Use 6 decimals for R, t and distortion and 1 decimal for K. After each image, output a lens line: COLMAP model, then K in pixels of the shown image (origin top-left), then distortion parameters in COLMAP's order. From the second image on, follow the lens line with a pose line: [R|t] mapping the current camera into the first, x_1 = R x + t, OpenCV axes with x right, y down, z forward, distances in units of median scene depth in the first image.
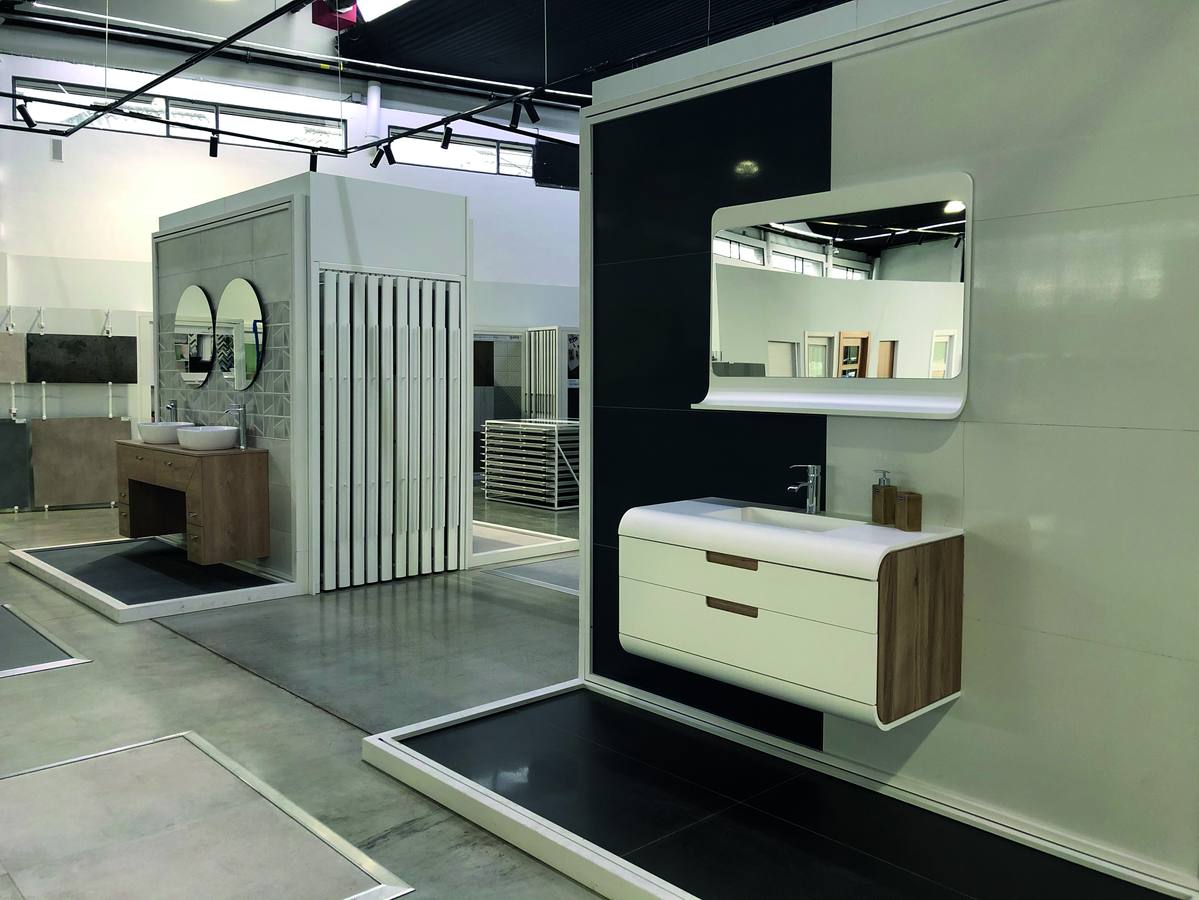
lens RADIAL K [[972.4, 0, 608.9], [0, 972.4, 450.4], [0, 0, 1]] dist [0.047714, -0.053620]
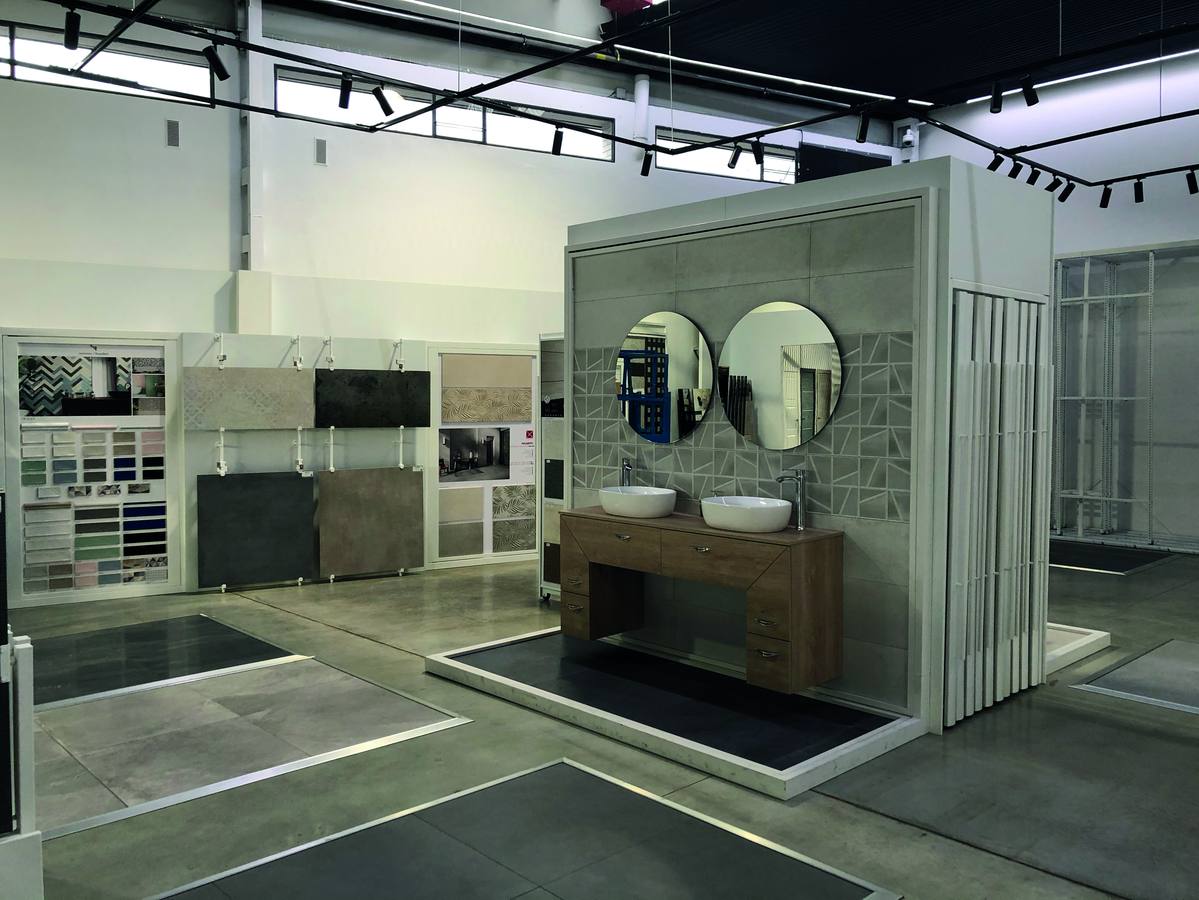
lens RADIAL K [[972.4, 0, 591.0], [0, 972.4, 444.6], [0, 0, 1]] dist [0.047714, -0.053620]
pose [[0.999909, -0.003503, 0.013018, -0.362731], [0.003838, 0.999660, -0.025773, -0.031946], [-0.012924, 0.025820, 0.999583, 0.170758]]
